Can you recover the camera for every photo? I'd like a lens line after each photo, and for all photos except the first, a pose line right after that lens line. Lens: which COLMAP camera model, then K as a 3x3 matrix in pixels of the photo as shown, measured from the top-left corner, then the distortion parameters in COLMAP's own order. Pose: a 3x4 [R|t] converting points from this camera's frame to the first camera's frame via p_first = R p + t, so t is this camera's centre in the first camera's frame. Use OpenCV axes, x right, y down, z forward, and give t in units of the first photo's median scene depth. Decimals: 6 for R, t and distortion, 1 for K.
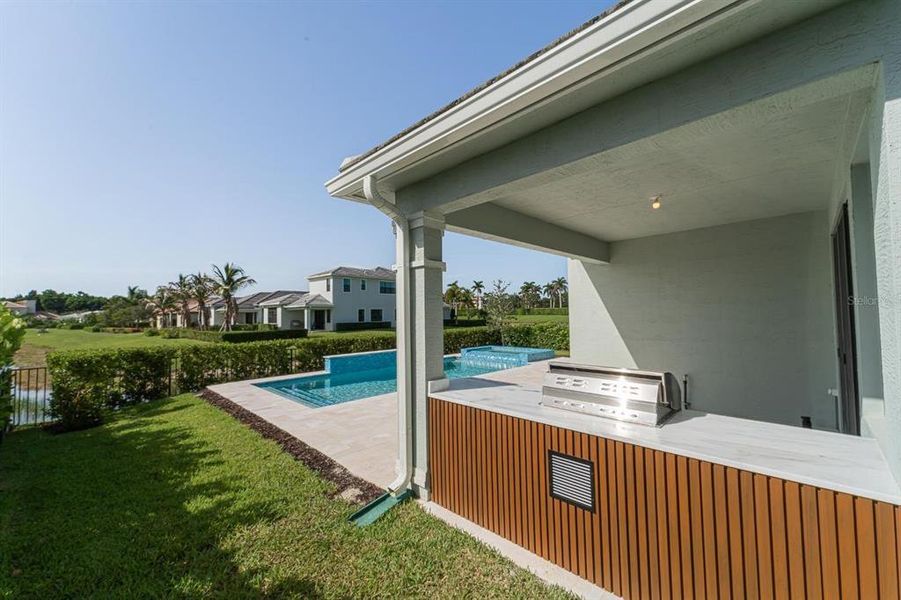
lens RADIAL K [[363.9, 0, 450.5], [0, 363.9, 300.0], [0, 0, 1]] dist [0.001008, -0.000277]
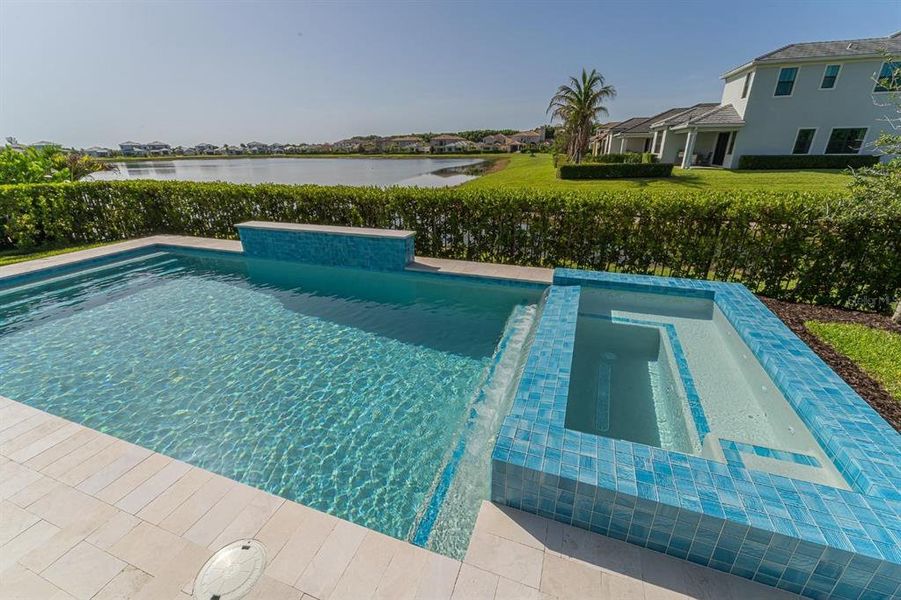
lens RADIAL K [[381.9, 0, 449.9], [0, 381.9, 294.1], [0, 0, 1]] dist [0.000560, -0.001062]
pose [[0.430616, 0.330835, -0.839713, 0.083226], [0.040745, 0.922319, 0.384275, 0.012847], [0.901615, -0.199690, 0.383686, 0.278351]]
